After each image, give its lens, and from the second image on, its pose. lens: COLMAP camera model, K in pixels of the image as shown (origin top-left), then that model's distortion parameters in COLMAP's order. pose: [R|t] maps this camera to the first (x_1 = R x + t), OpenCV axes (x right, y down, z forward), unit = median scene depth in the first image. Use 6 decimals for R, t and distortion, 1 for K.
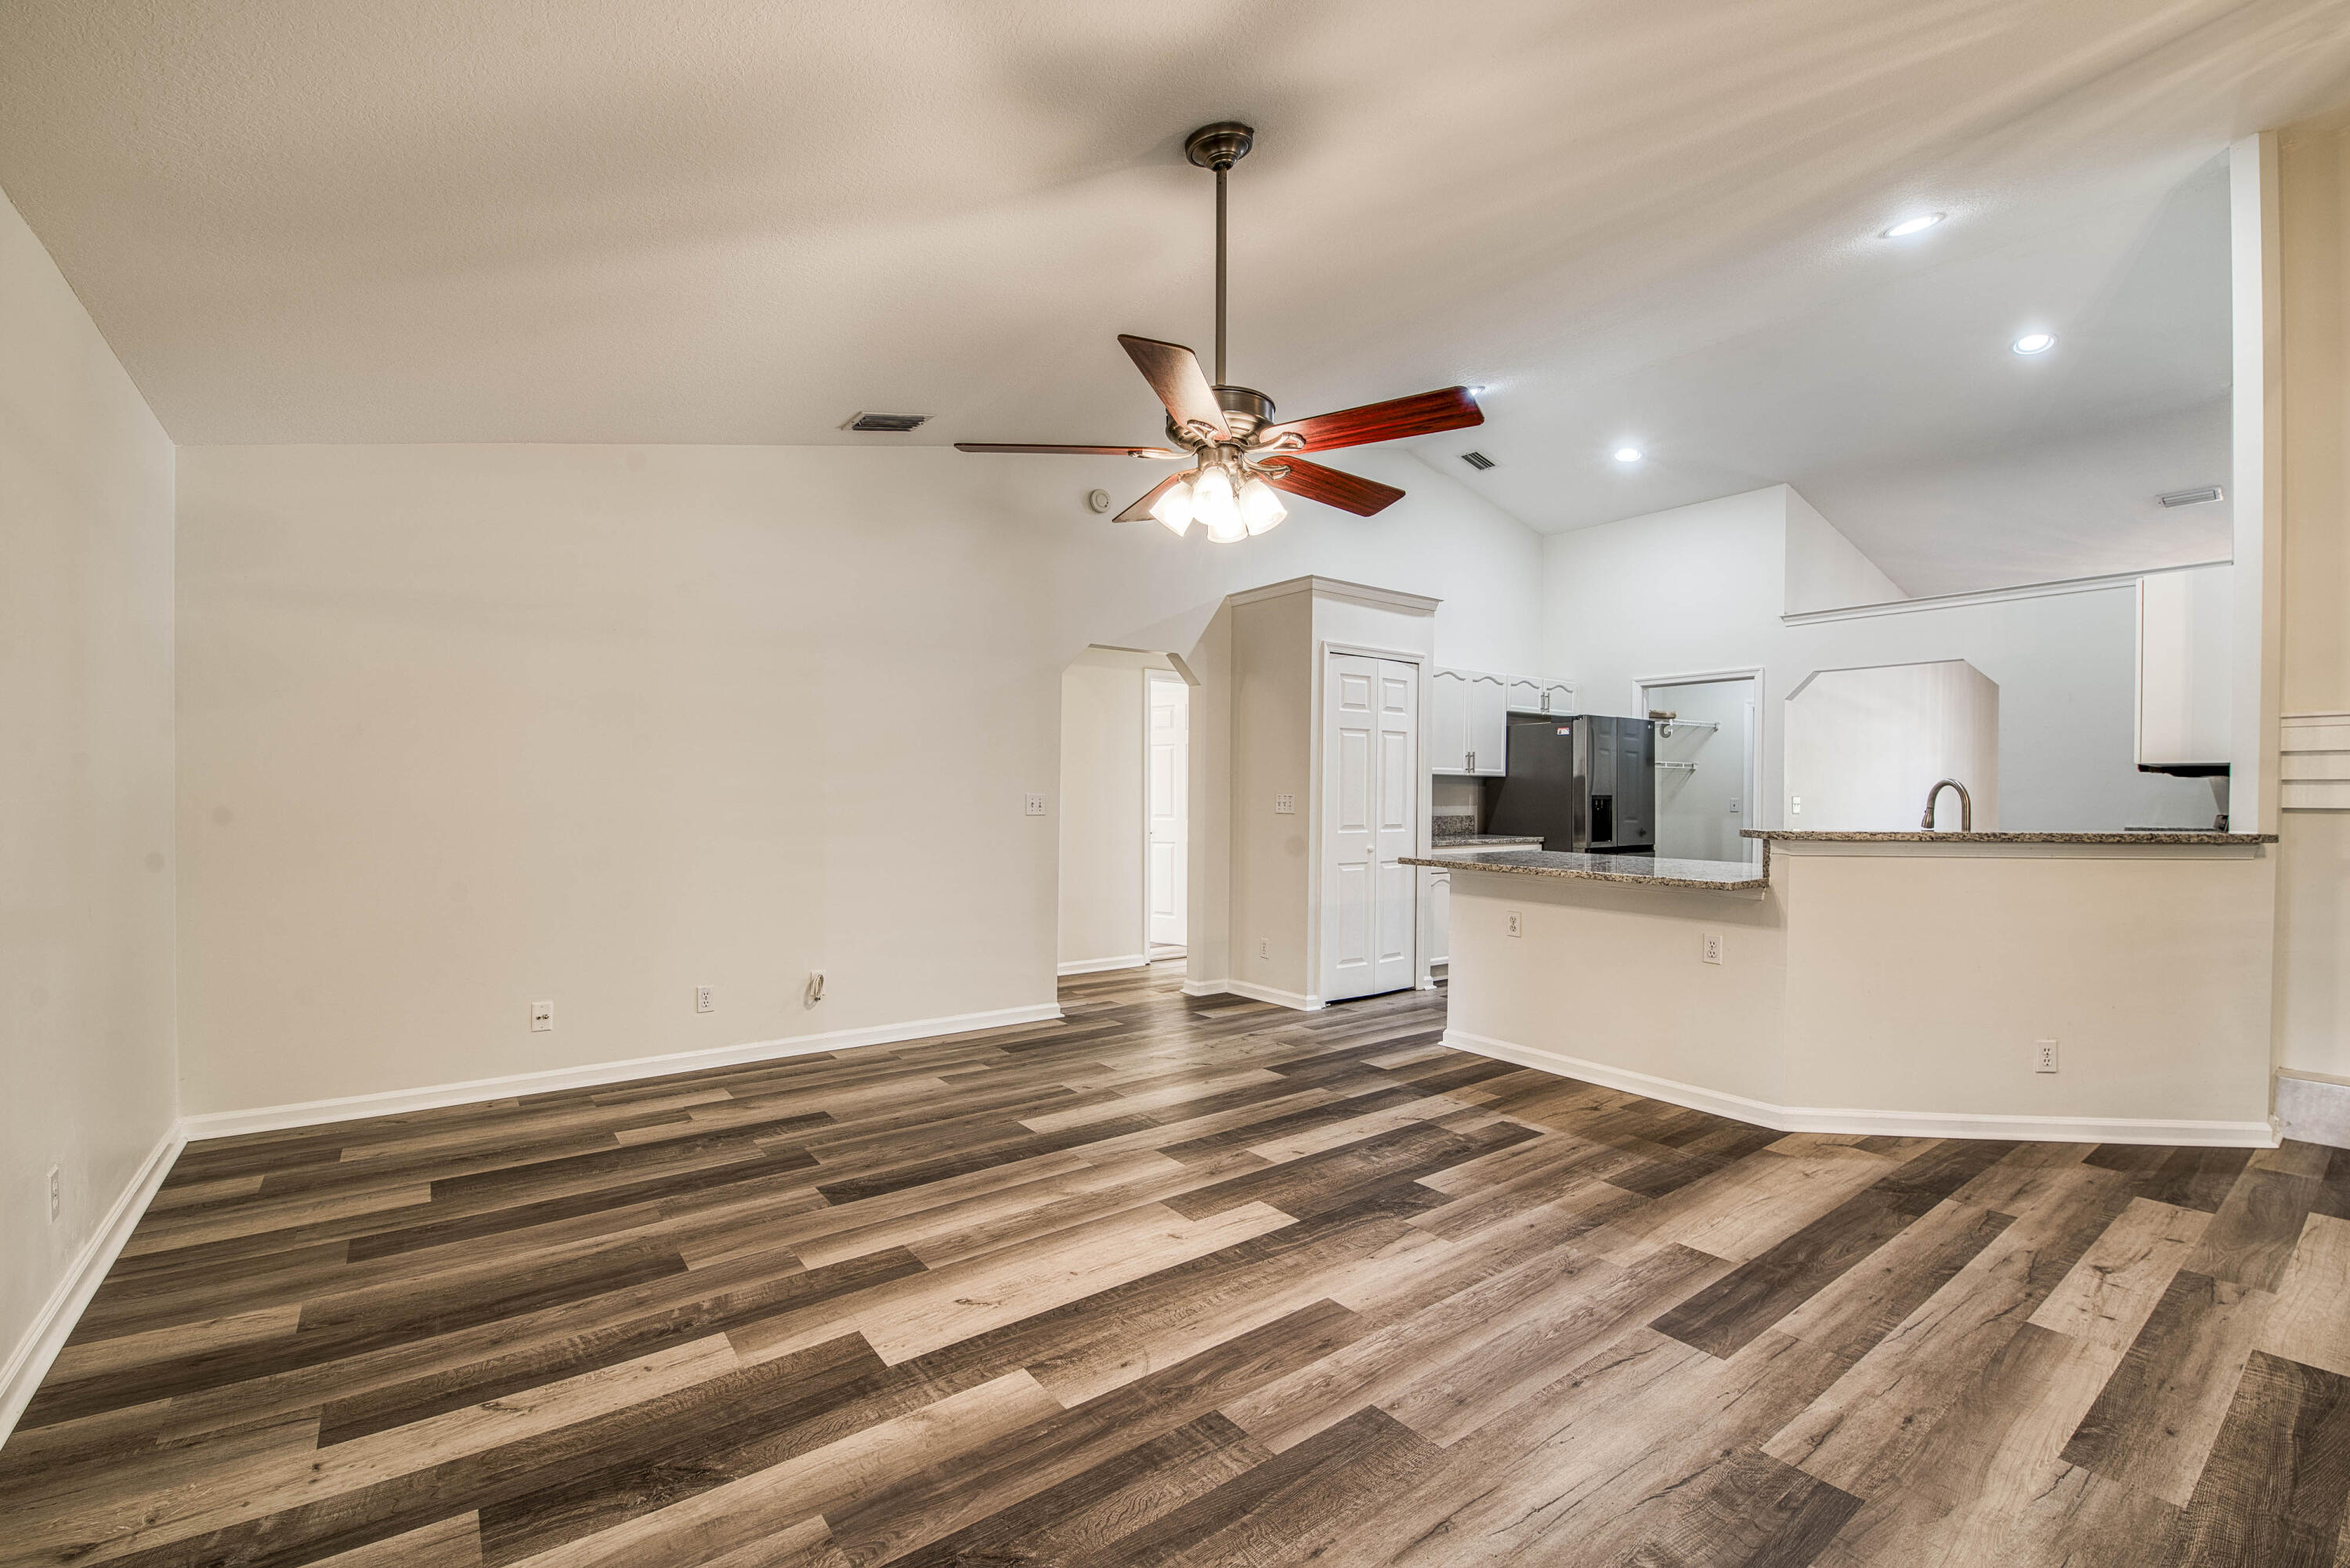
lens RADIAL K [[1010.0, 0, 1202.1], [0, 1010.0, 805.1], [0, 0, 1]] dist [-0.002684, -0.010044]
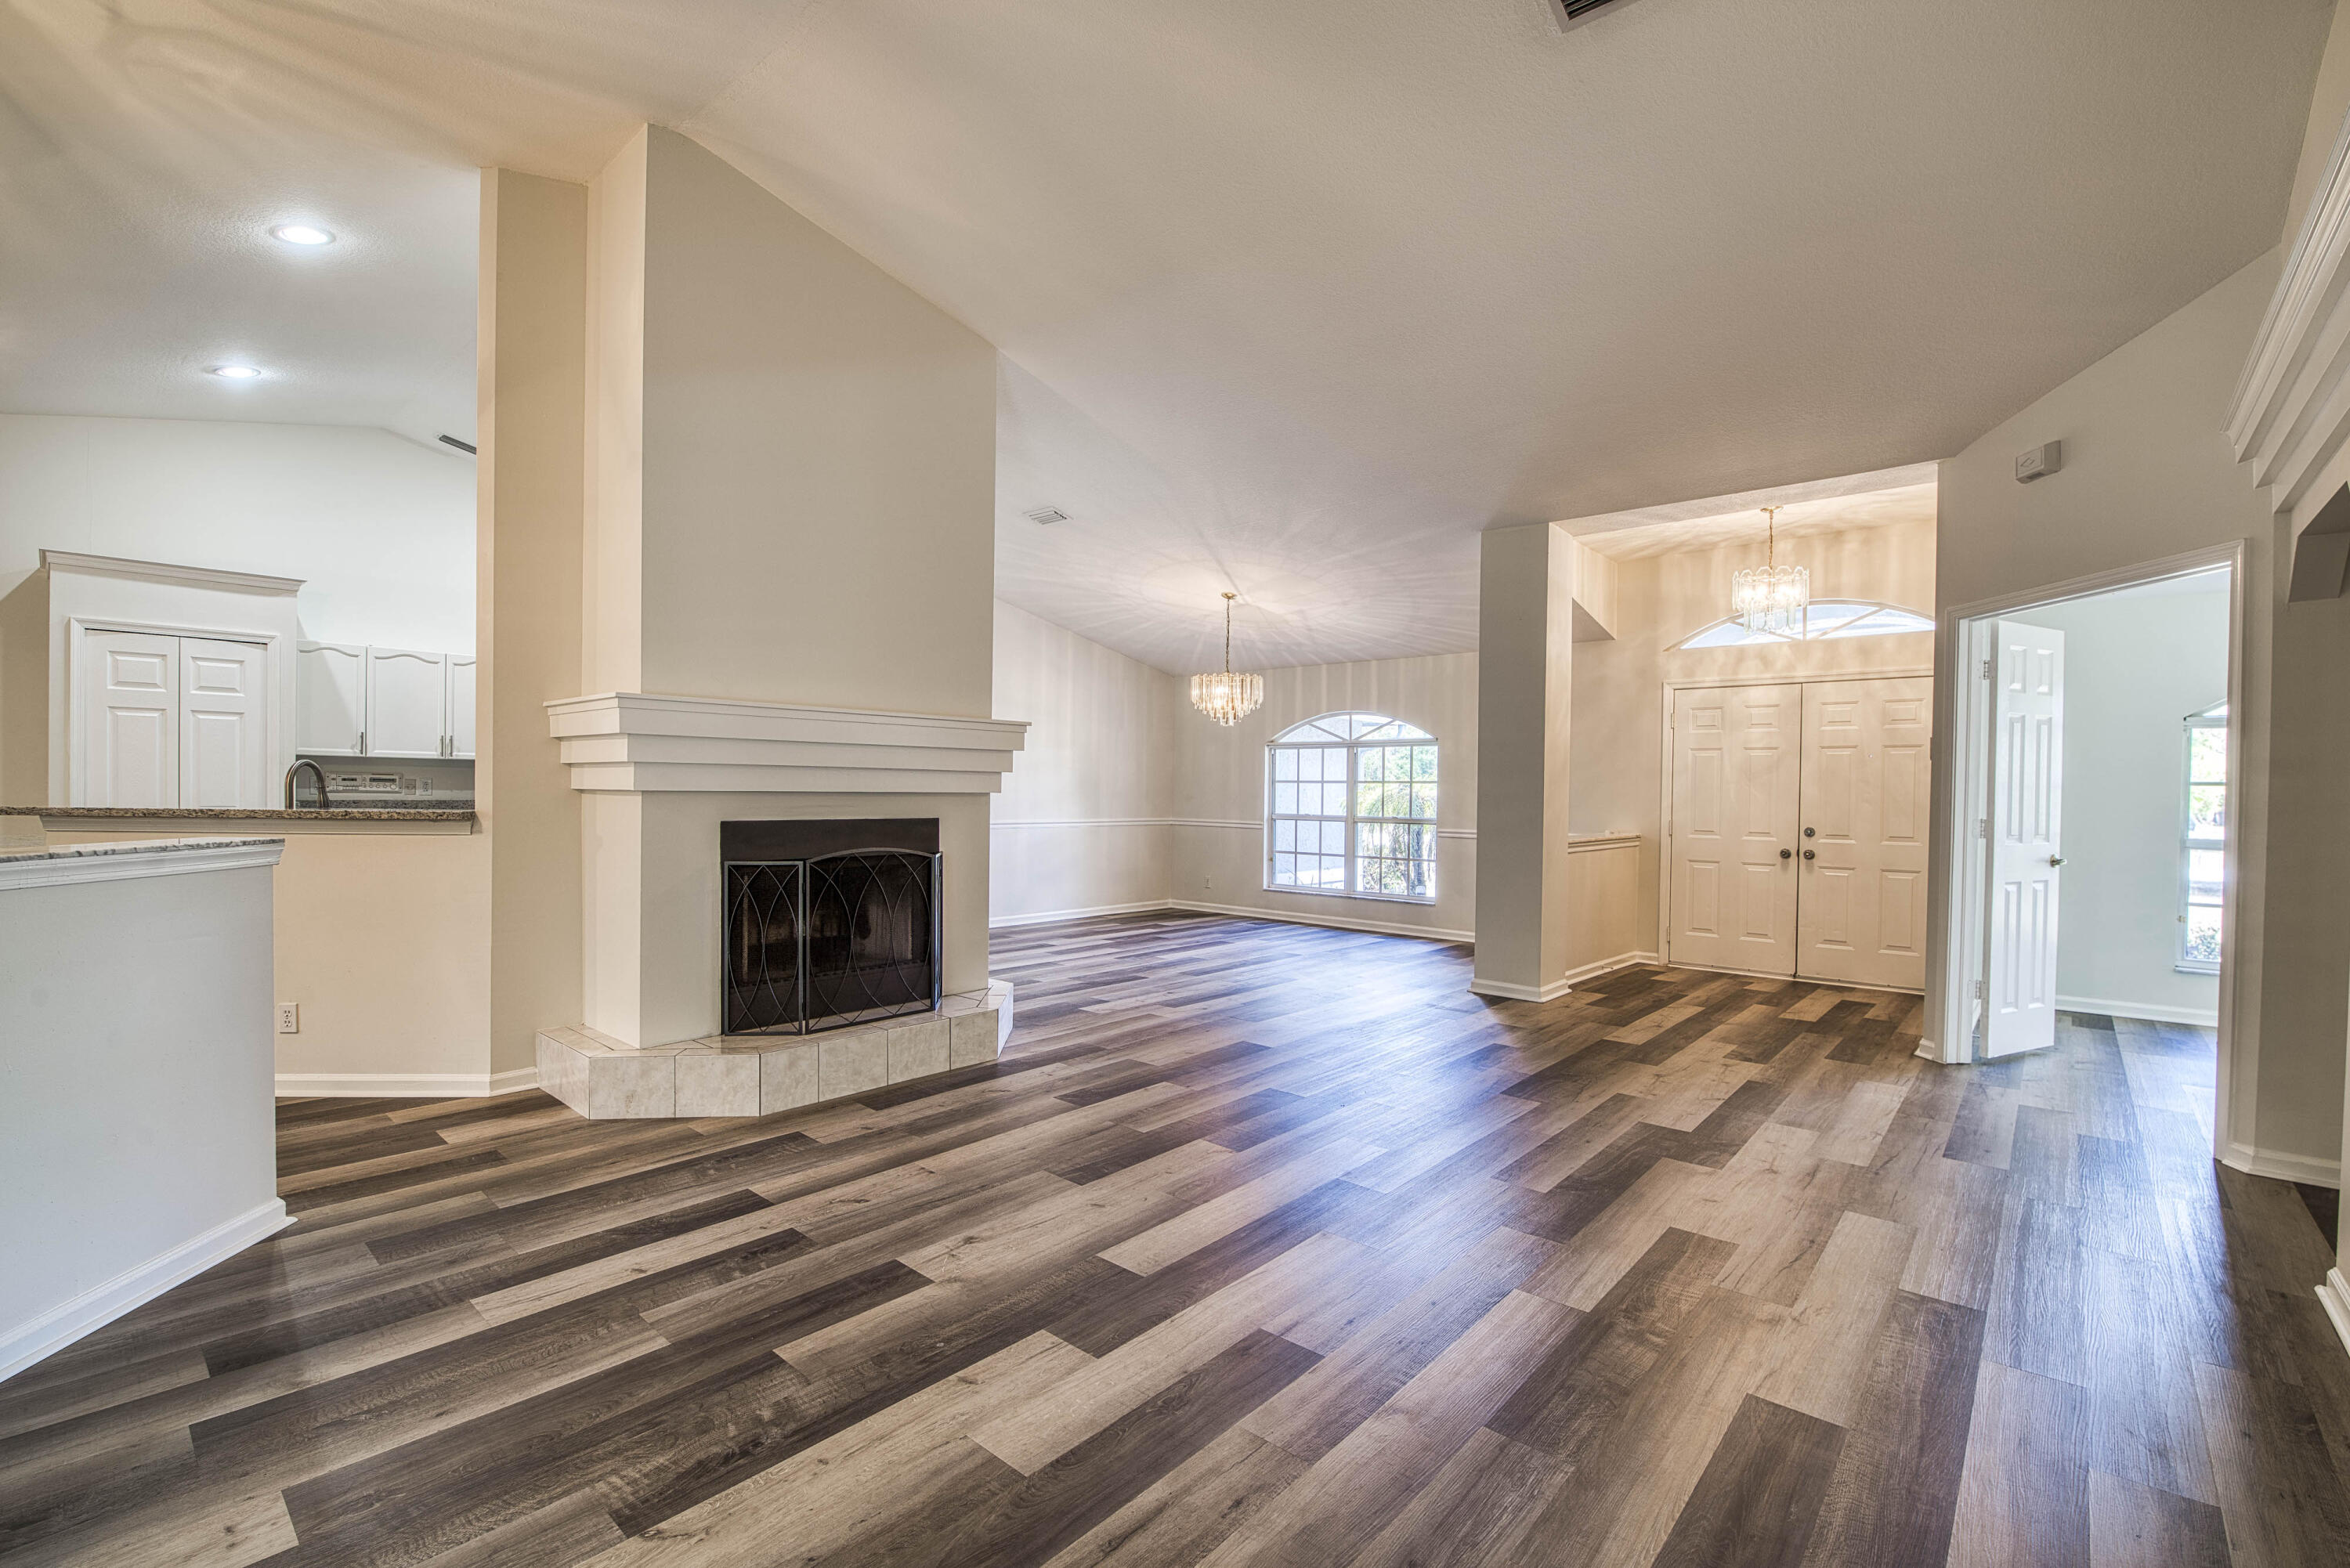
lens RADIAL K [[1010.0, 0, 1202.1], [0, 1010.0, 805.1], [0, 0, 1]] dist [-0.002684, -0.010044]
pose [[0.979793, 0.003805, 0.199976, 1.719099], [-0.005175, 0.999967, 0.006327, 0.011654], [-0.199945, -0.007234, 0.979780, -0.264399]]
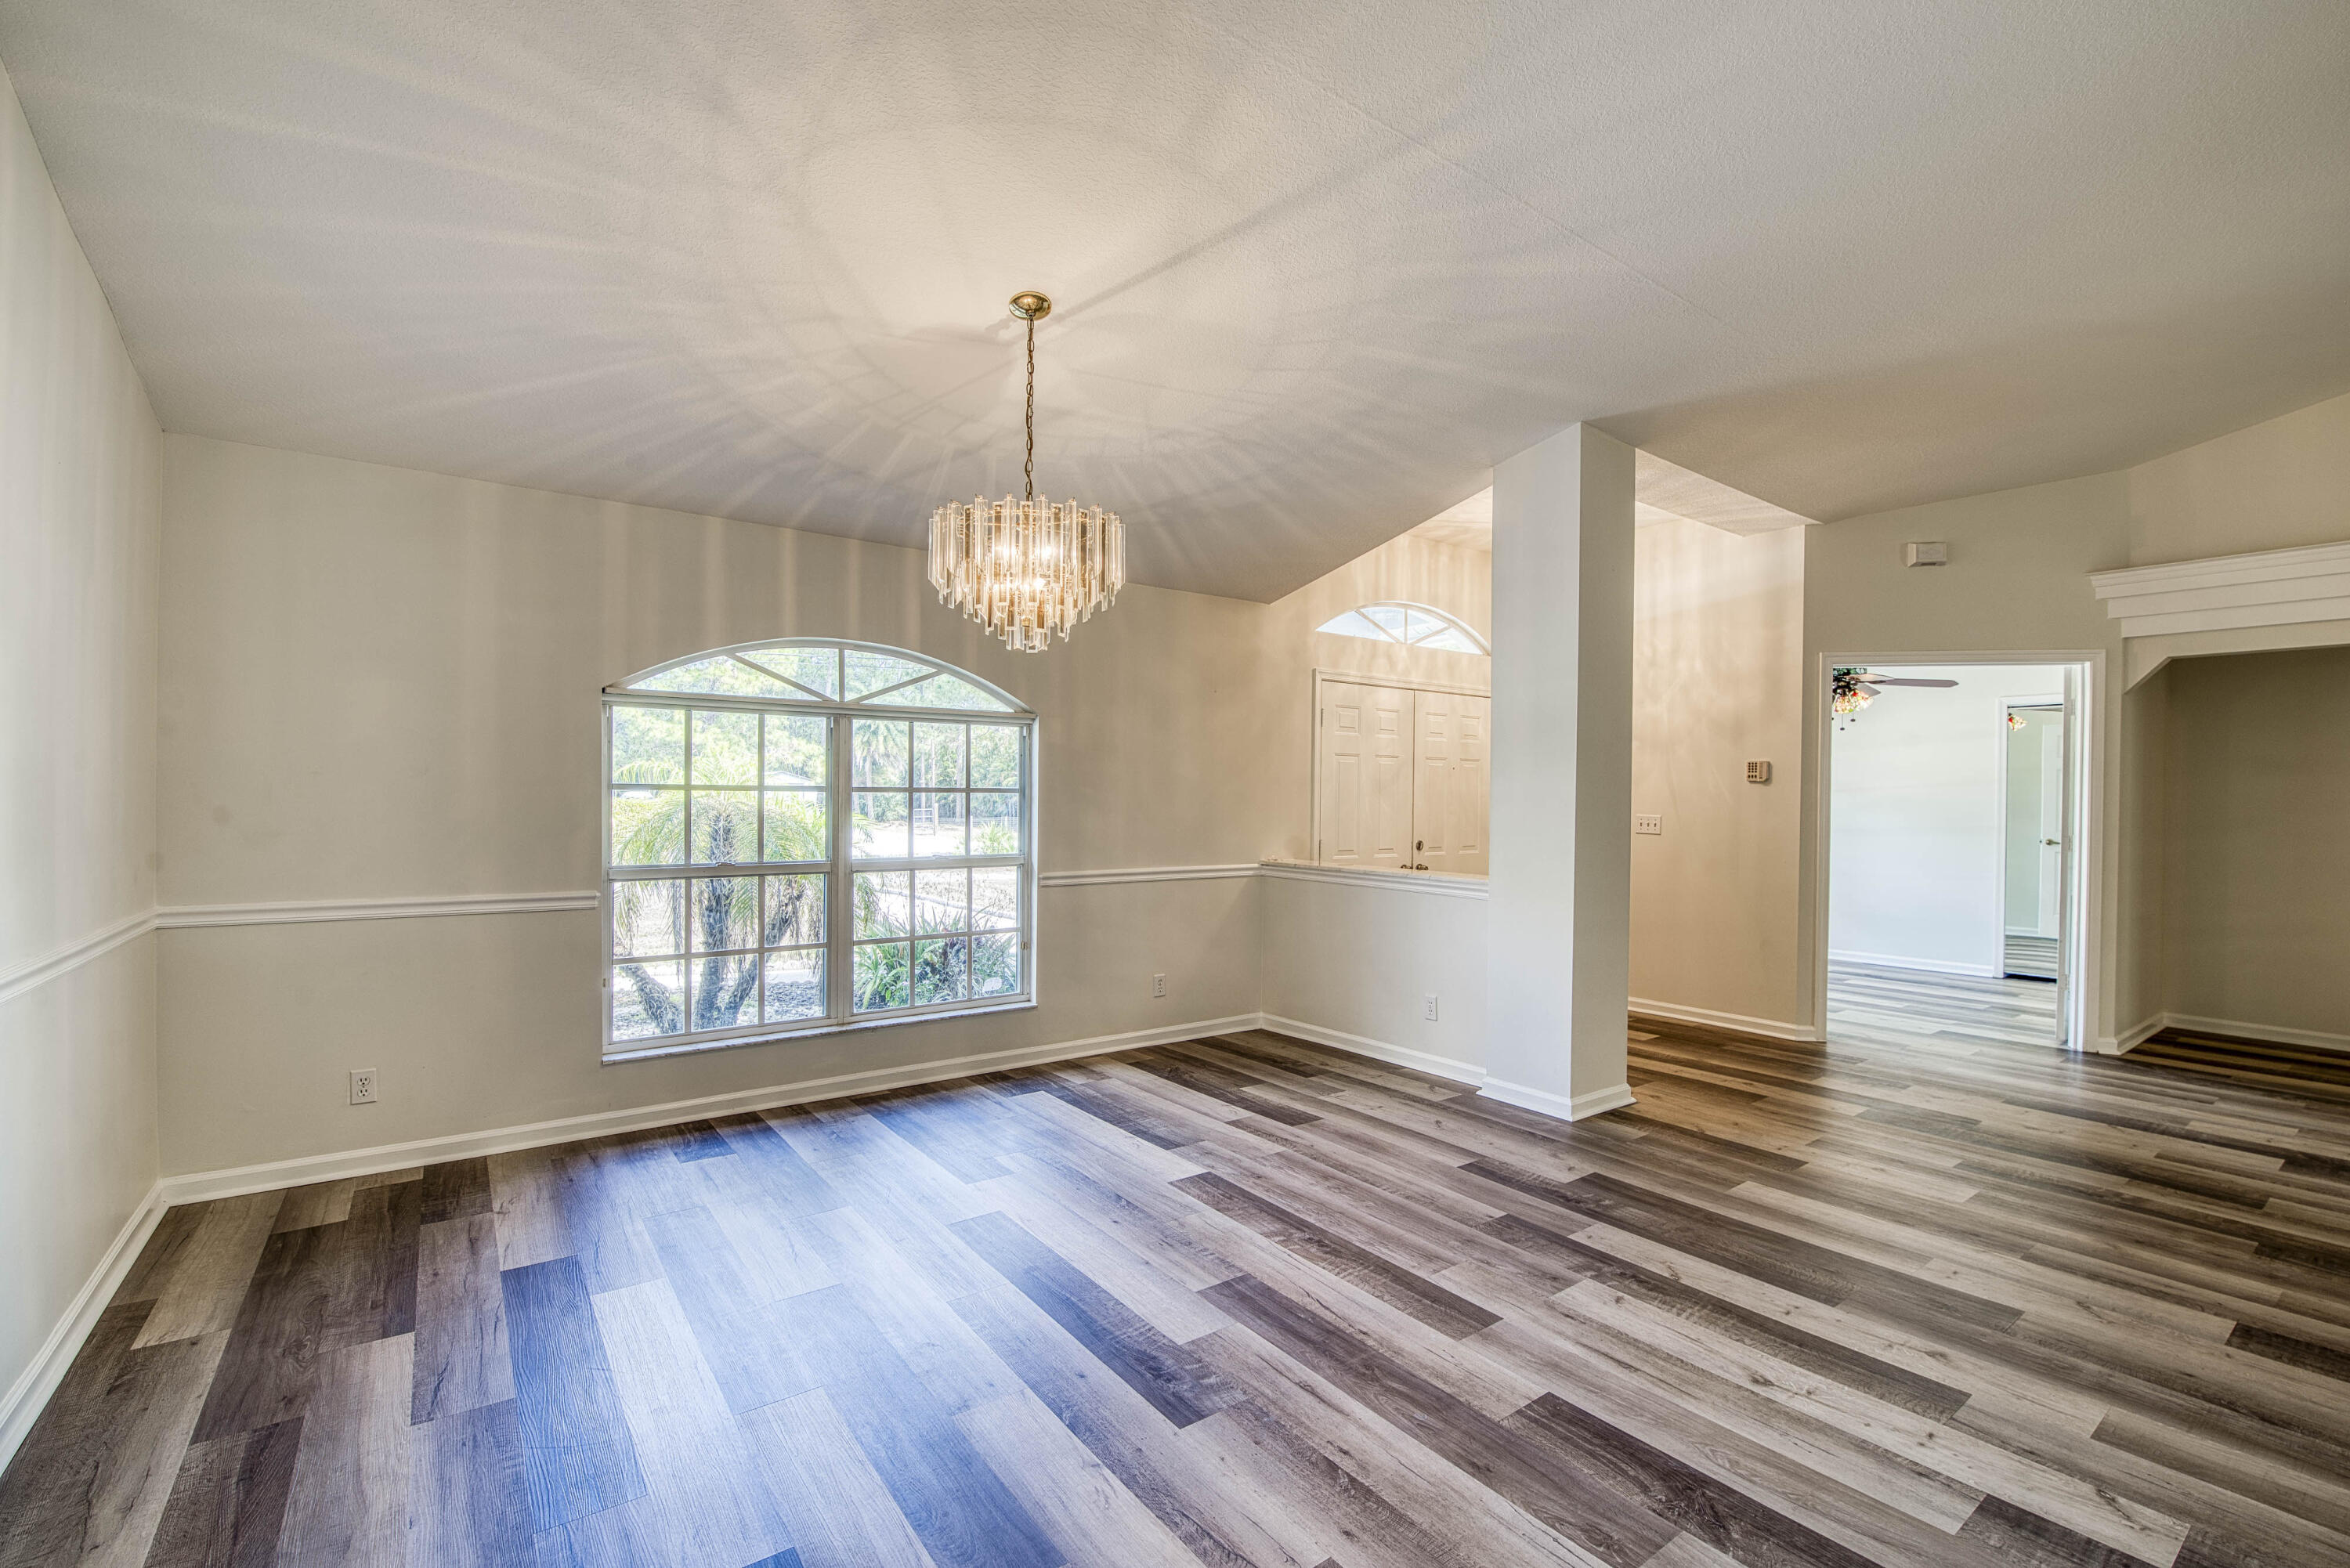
lens RADIAL K [[1010.0, 0, 1202.1], [0, 1010.0, 805.1], [0, 0, 1]] dist [-0.002684, -0.010044]
pose [[0.017440, -0.015018, 0.999735, 1.352713], [-0.000220, 0.999887, 0.015024, -0.035761], [-0.999848, -0.000482, 0.017434, 1.895937]]
